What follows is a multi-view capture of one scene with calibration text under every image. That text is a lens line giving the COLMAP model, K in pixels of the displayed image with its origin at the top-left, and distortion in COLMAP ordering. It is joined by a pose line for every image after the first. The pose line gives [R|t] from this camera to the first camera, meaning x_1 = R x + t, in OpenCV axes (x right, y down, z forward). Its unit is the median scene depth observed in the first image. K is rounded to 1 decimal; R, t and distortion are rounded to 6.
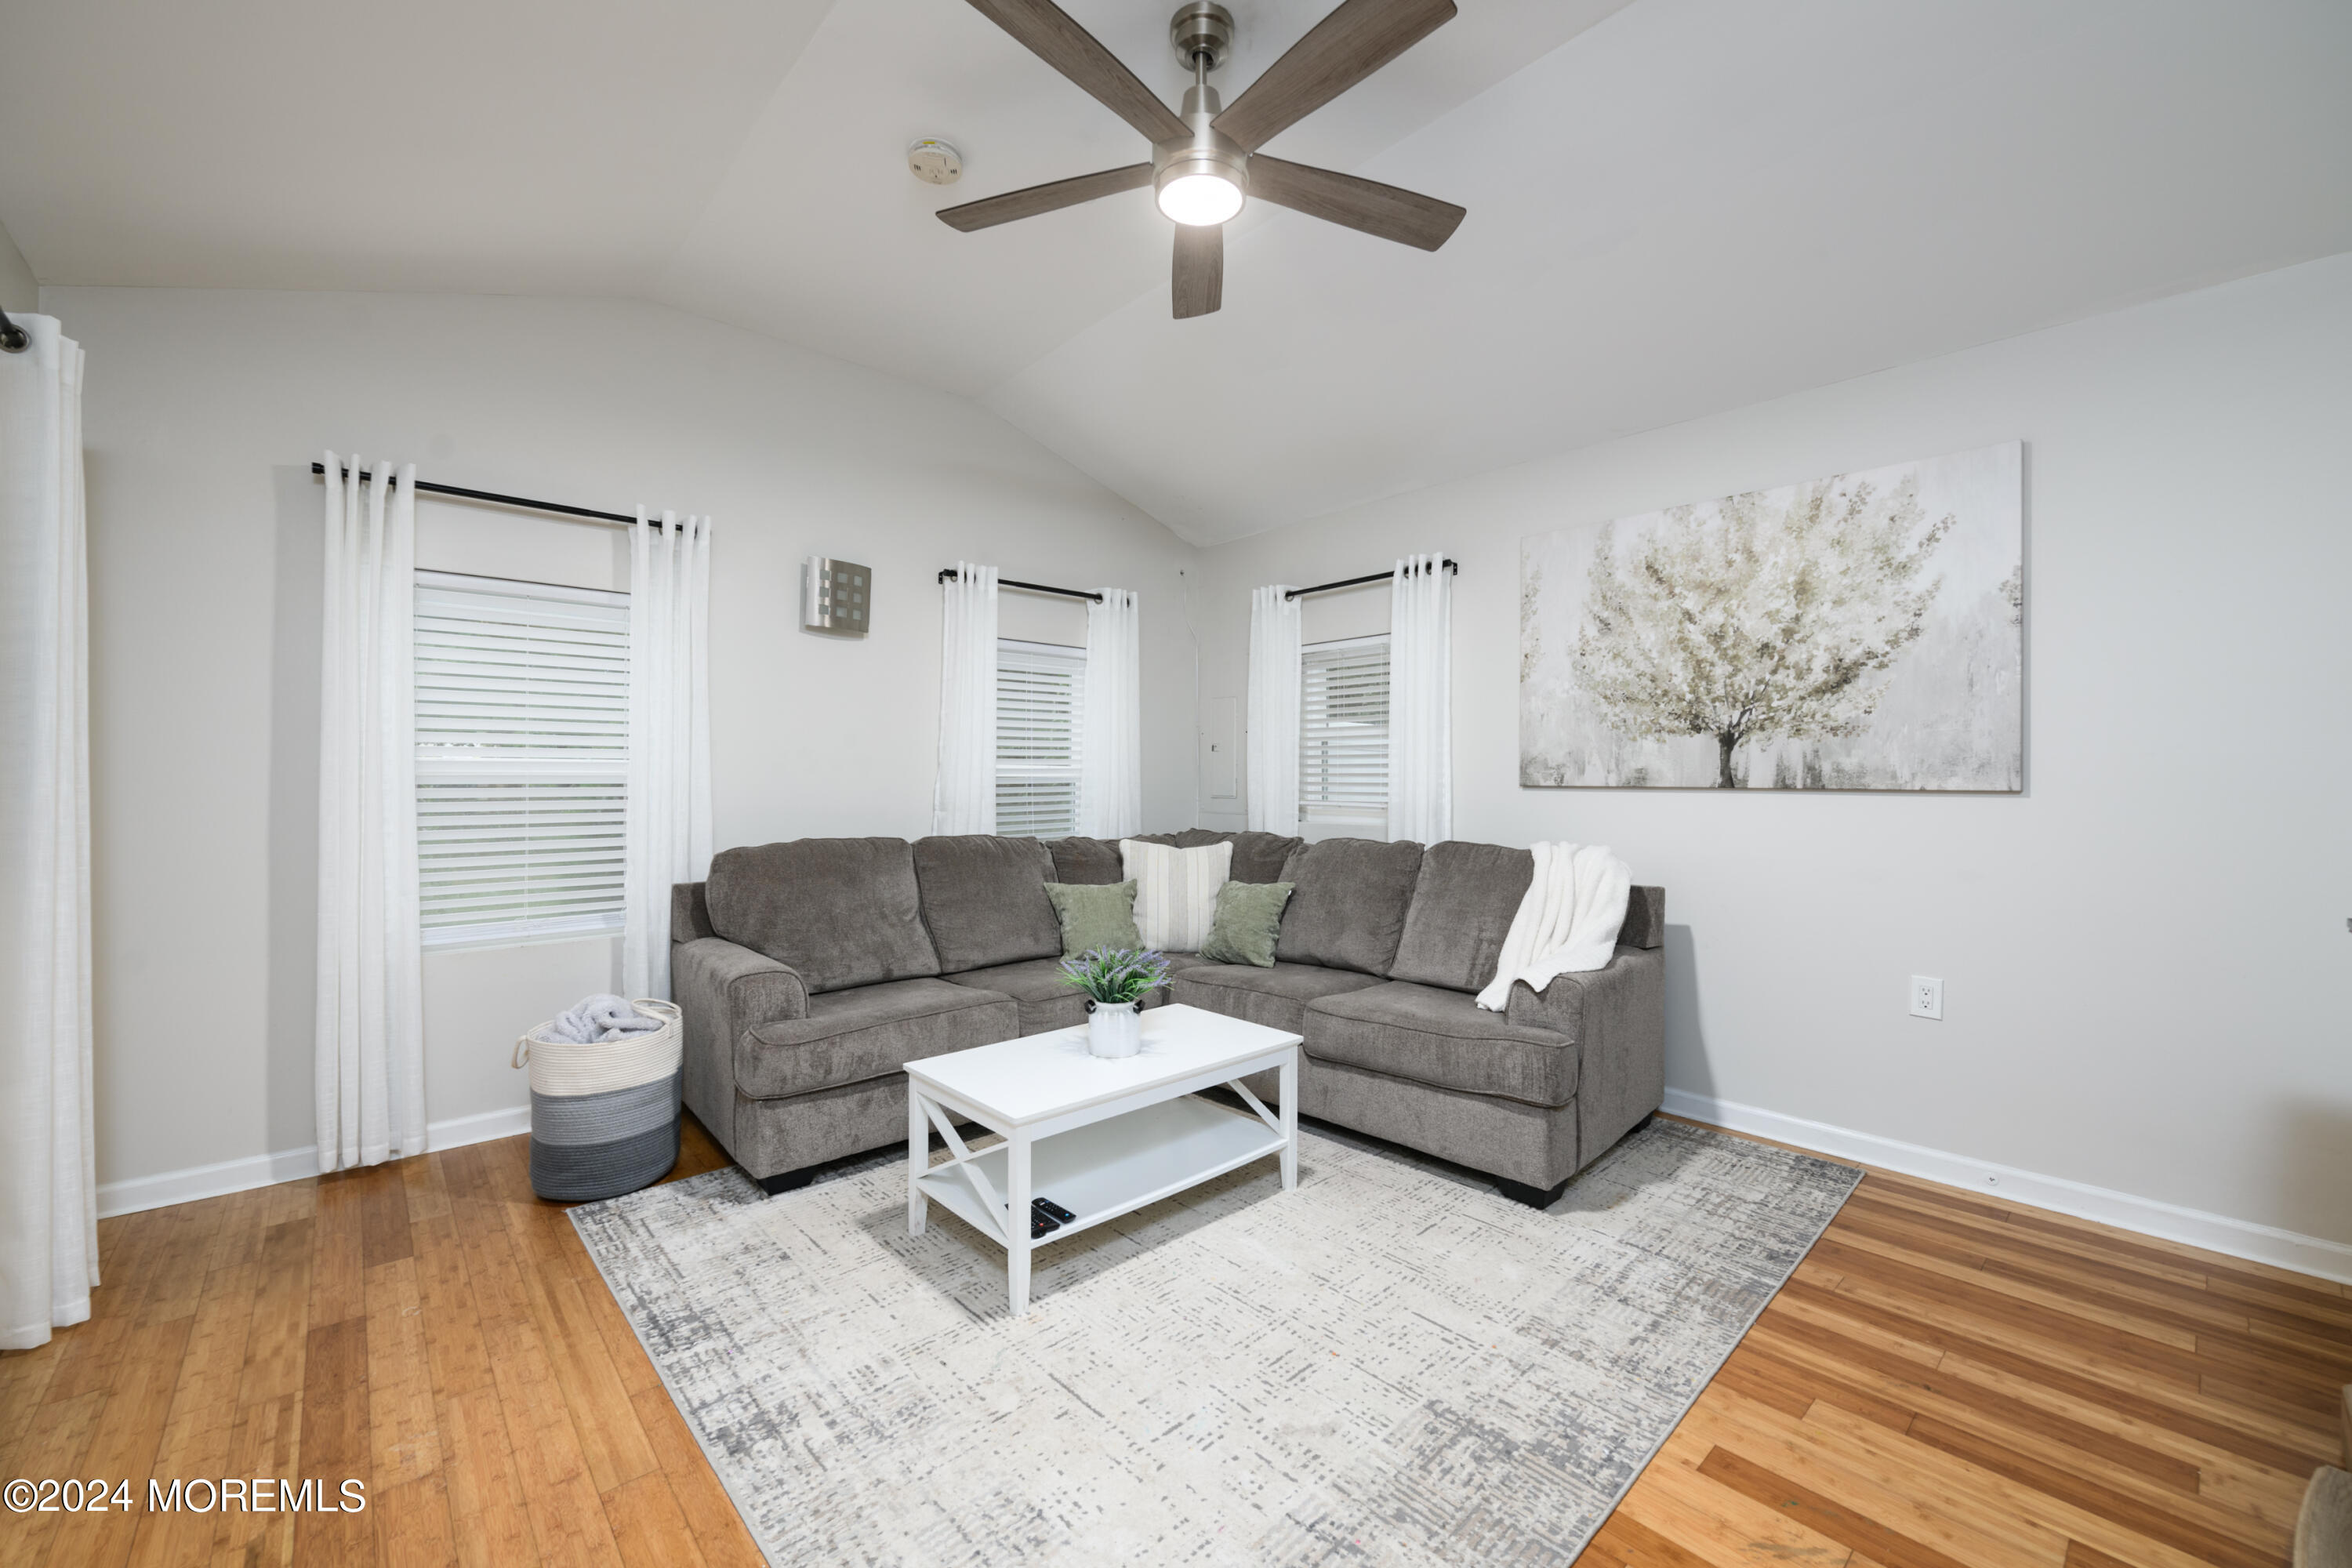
lens RADIAL K [[925.6, 0, 1174.8], [0, 925.6, 781.4], [0, 0, 1]] dist [-0.001827, -0.001851]
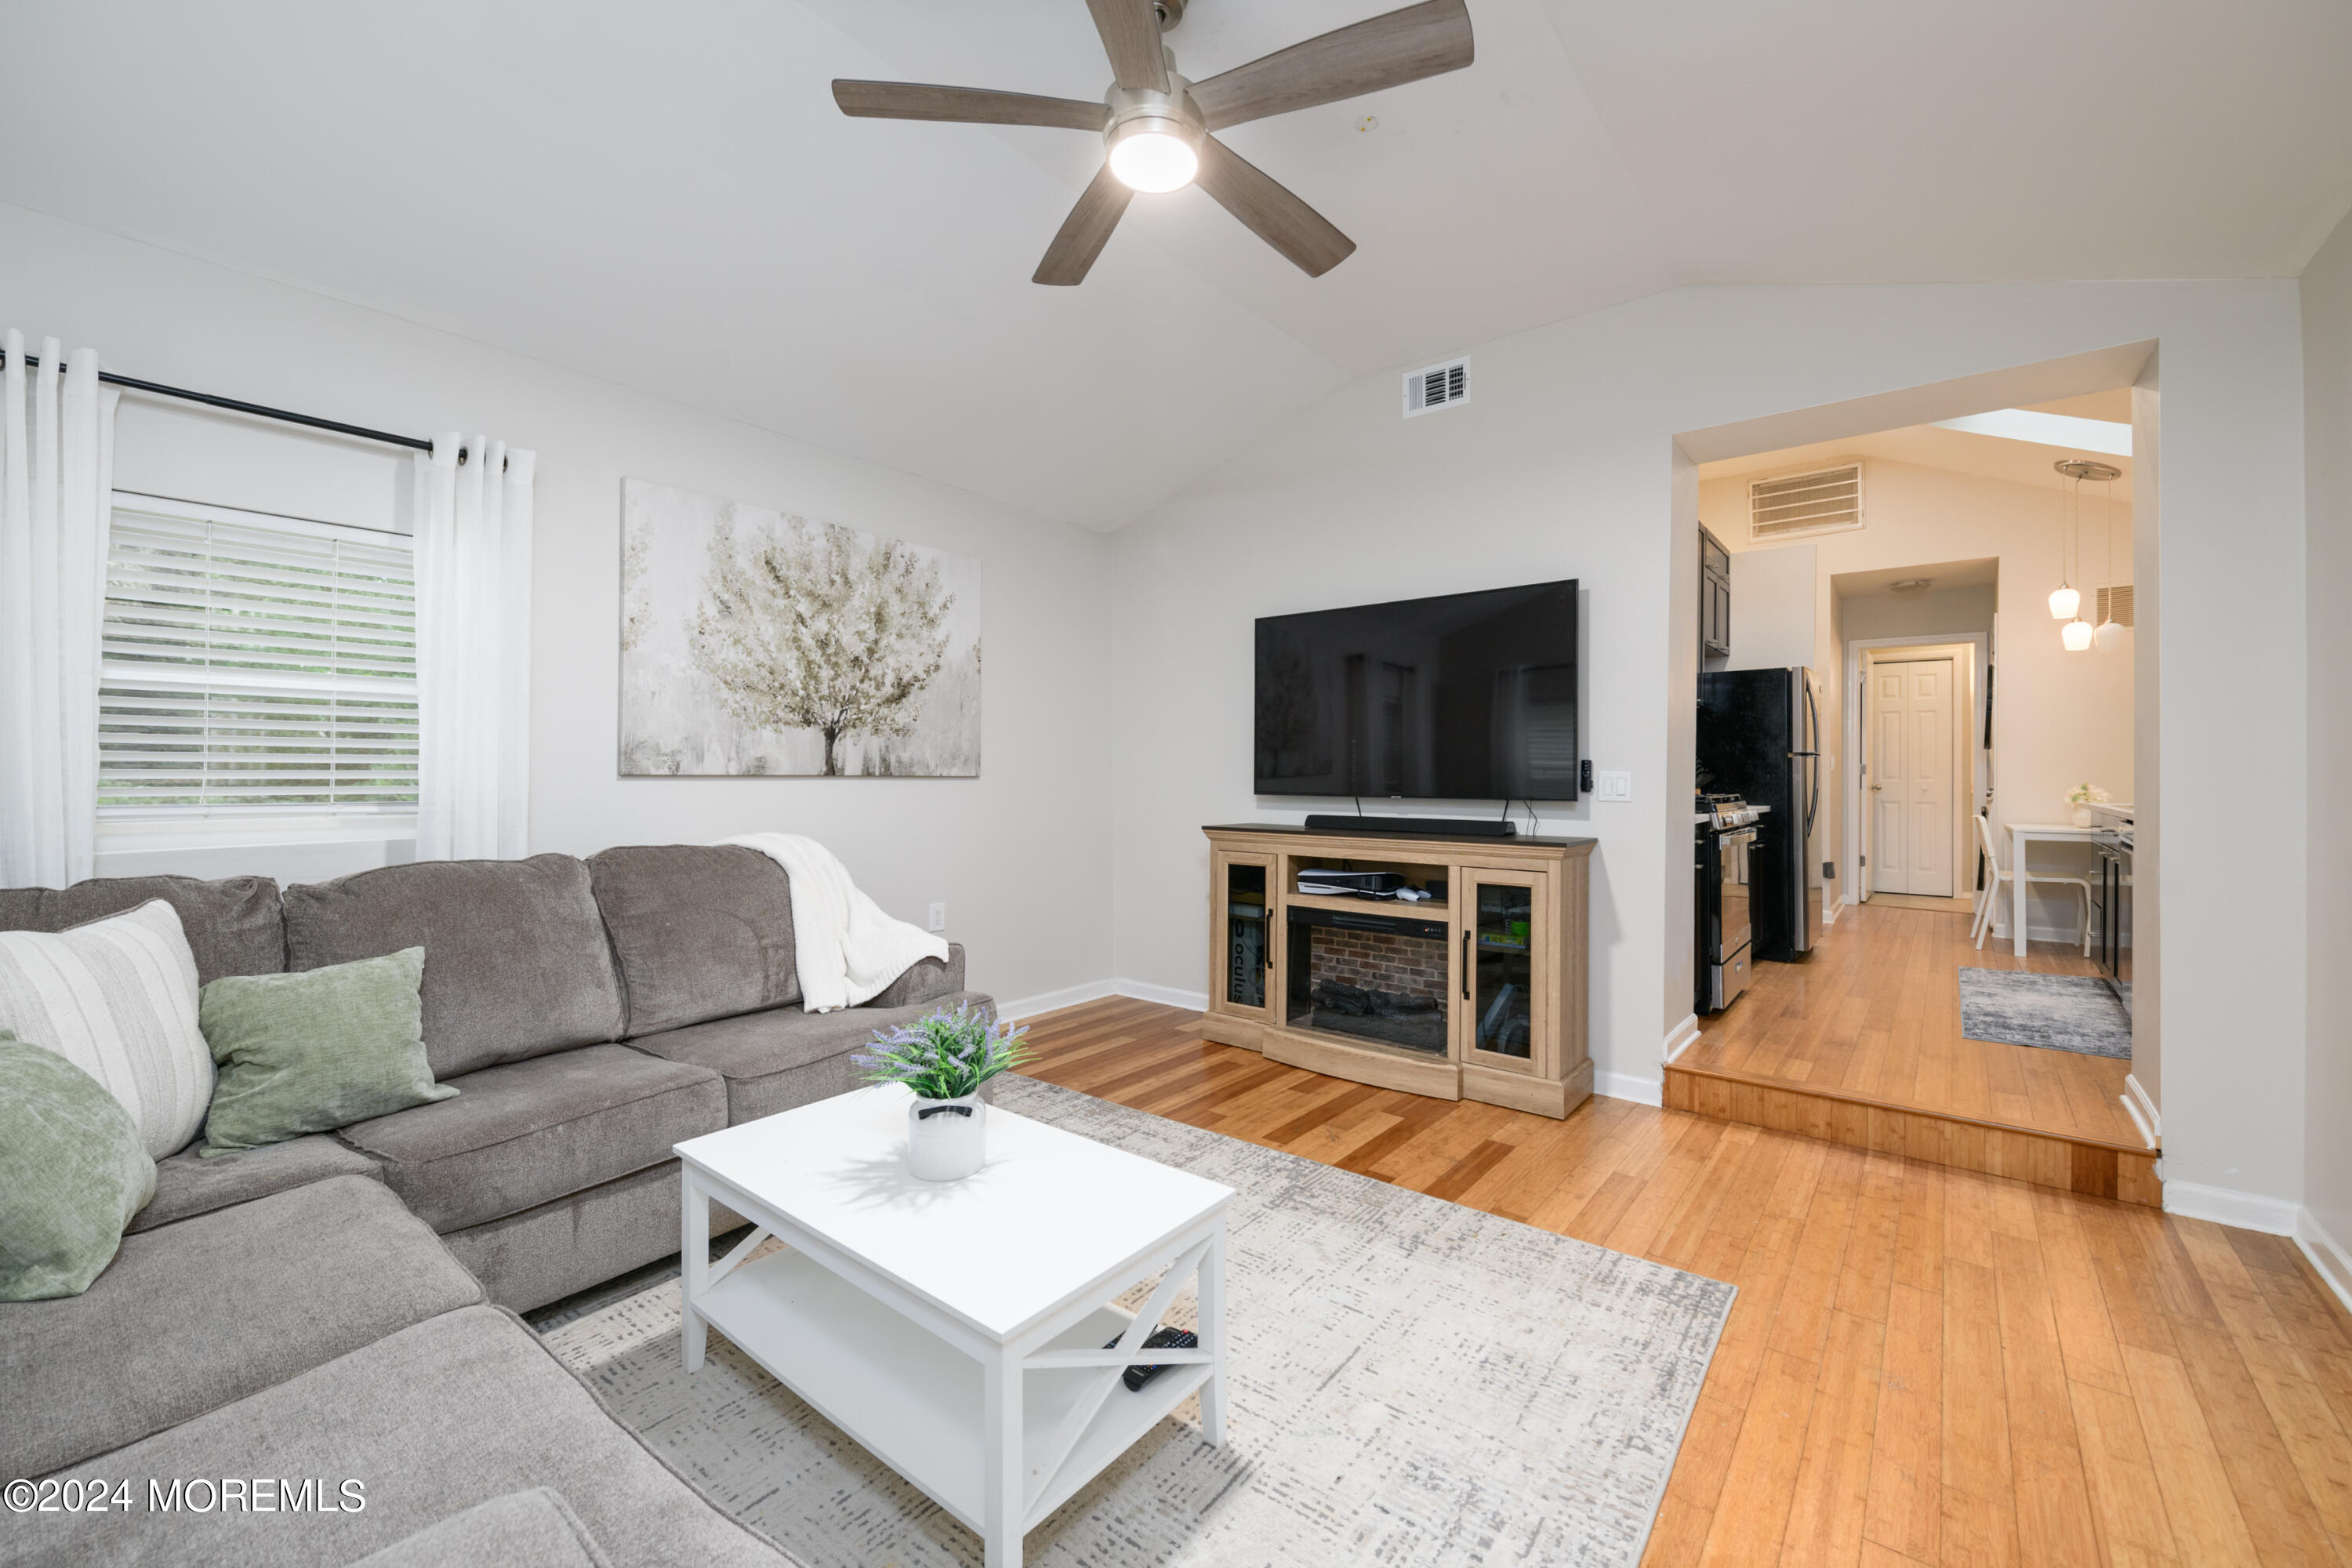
lens RADIAL K [[925.6, 0, 1176.0], [0, 925.6, 770.9], [0, 0, 1]] dist [-0.001827, -0.001851]
pose [[-0.153014, -0.002542, 0.988221, -0.664696], [-0.003753, 0.999991, 0.001991, -0.002909], [-0.988217, -0.003404, -0.153022, 0.811317]]
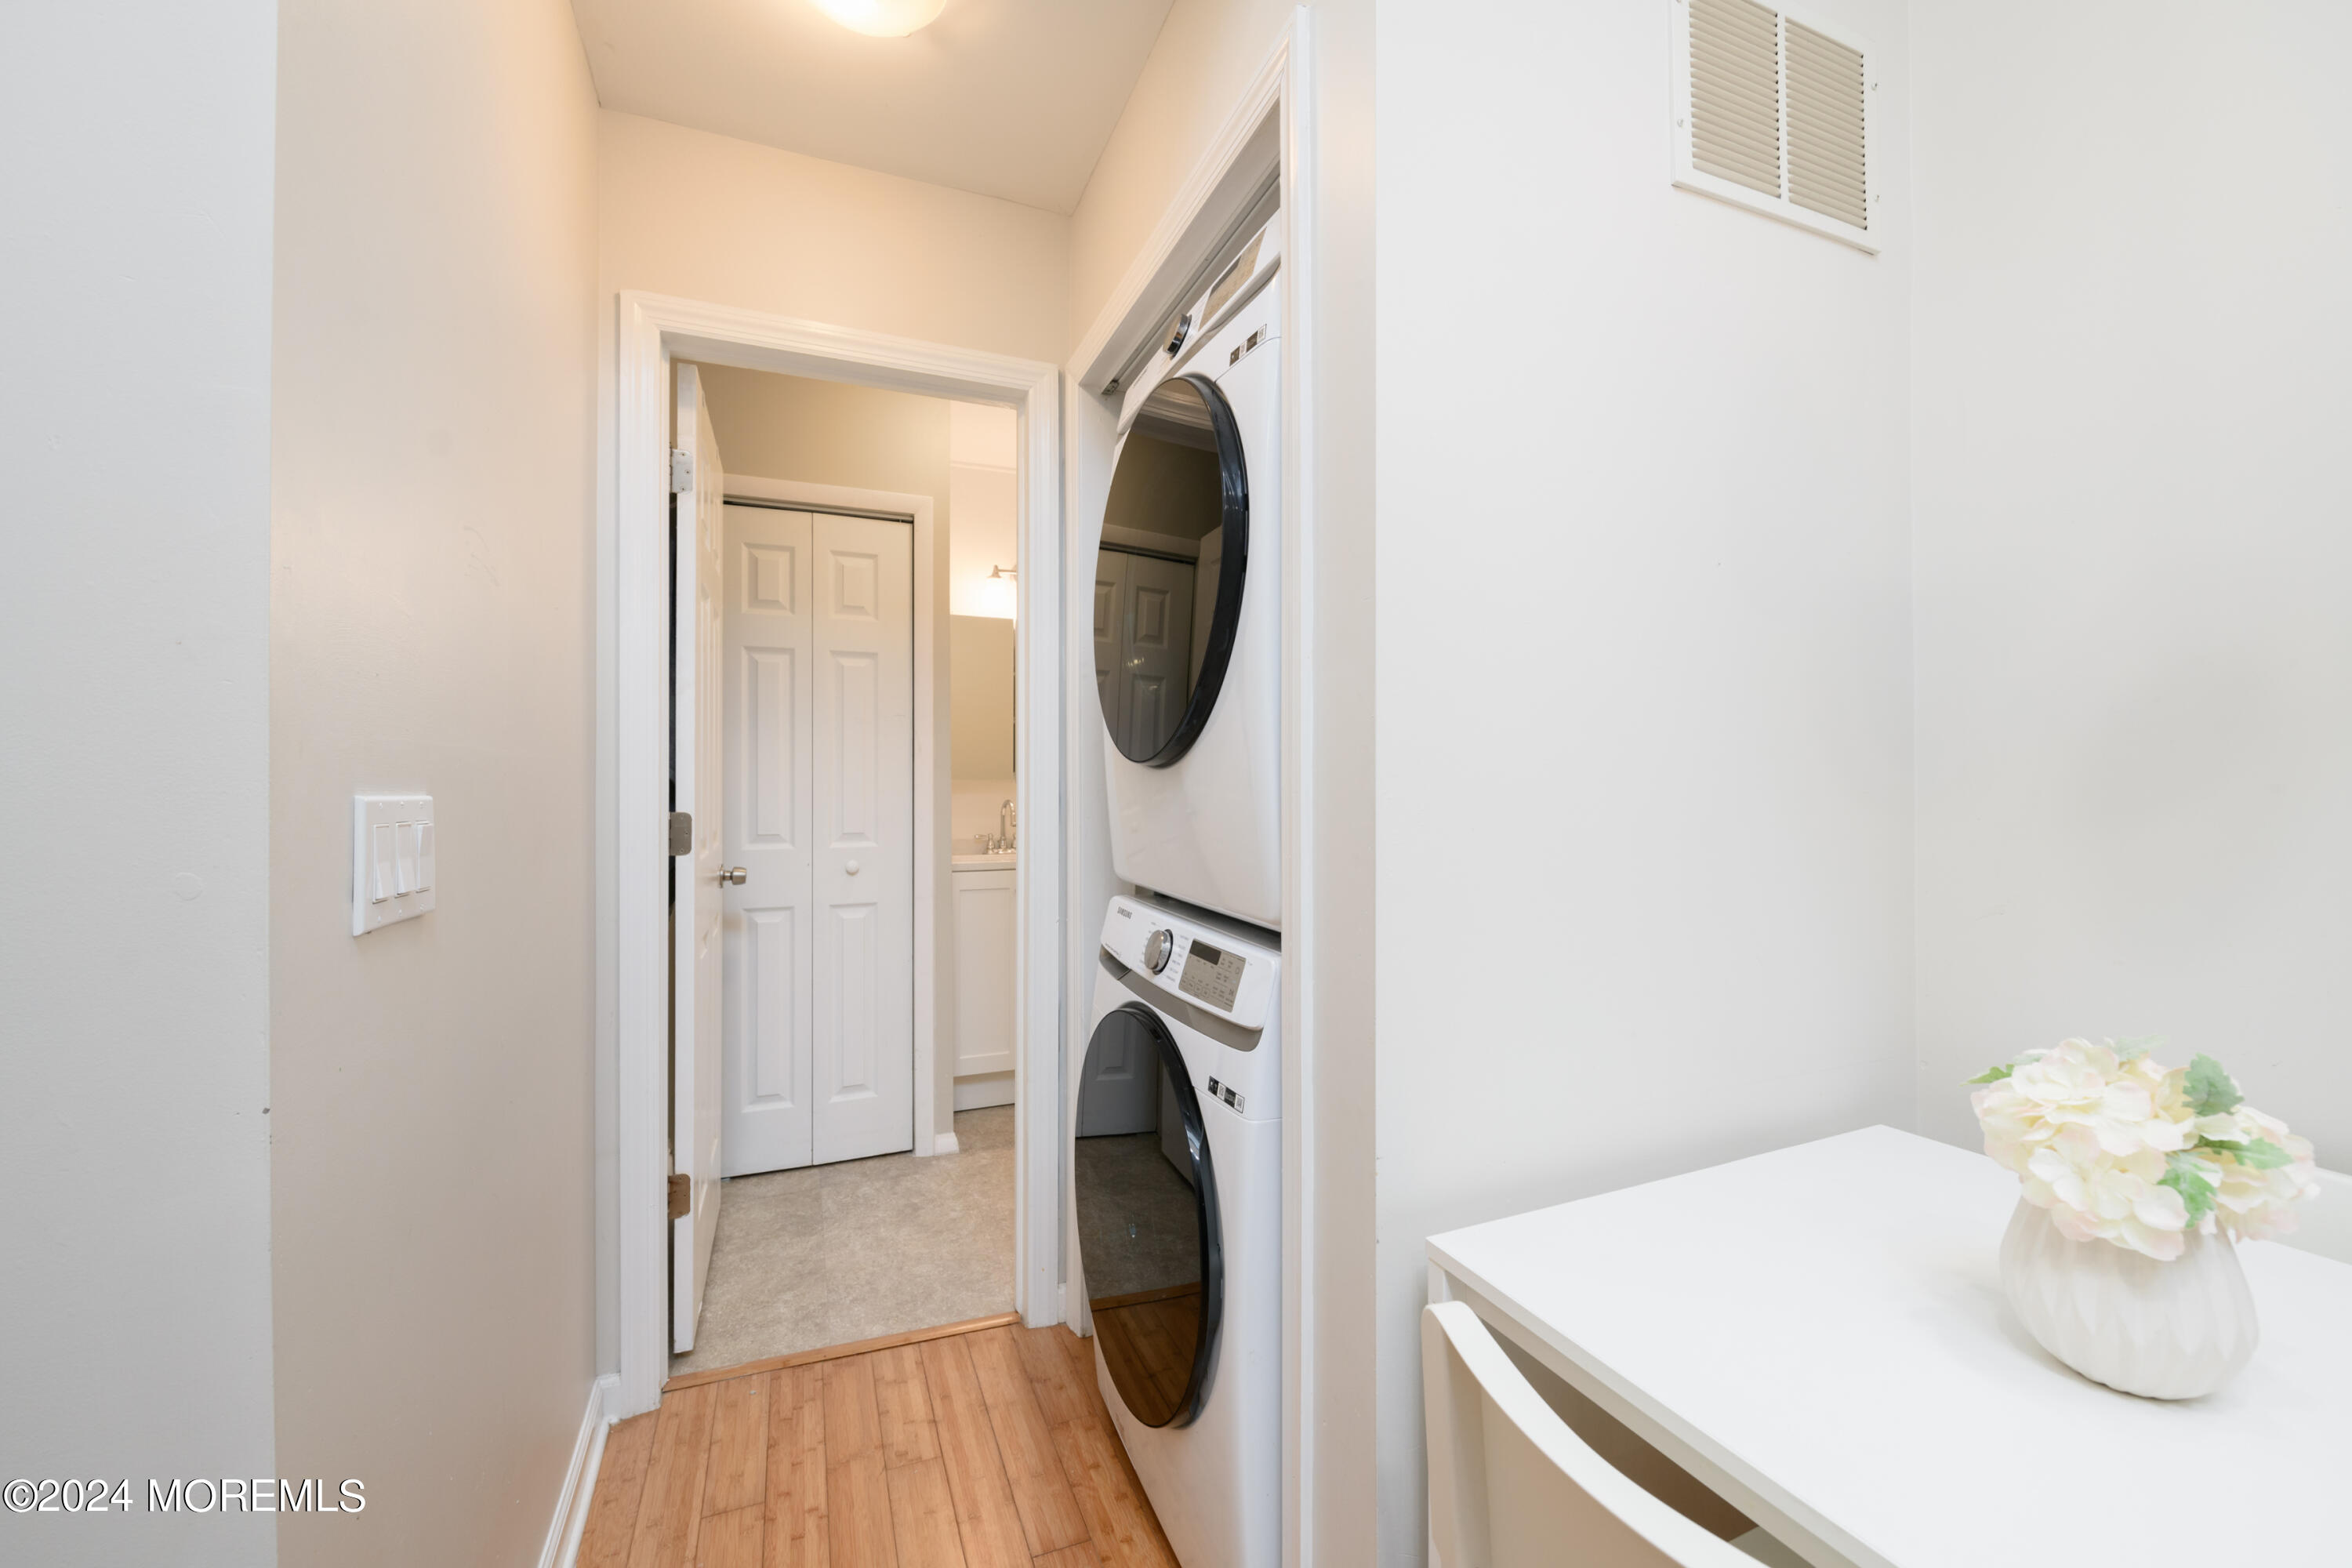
lens RADIAL K [[925.6, 0, 1176.1], [0, 925.6, 788.1], [0, 0, 1]] dist [-0.001827, -0.001851]
pose [[-0.945102, -0.003476, 0.326758, 1.001146], [-0.000025, 0.999944, 0.010566, -0.046903], [-0.326777, 0.009978, -0.945049, -0.928424]]
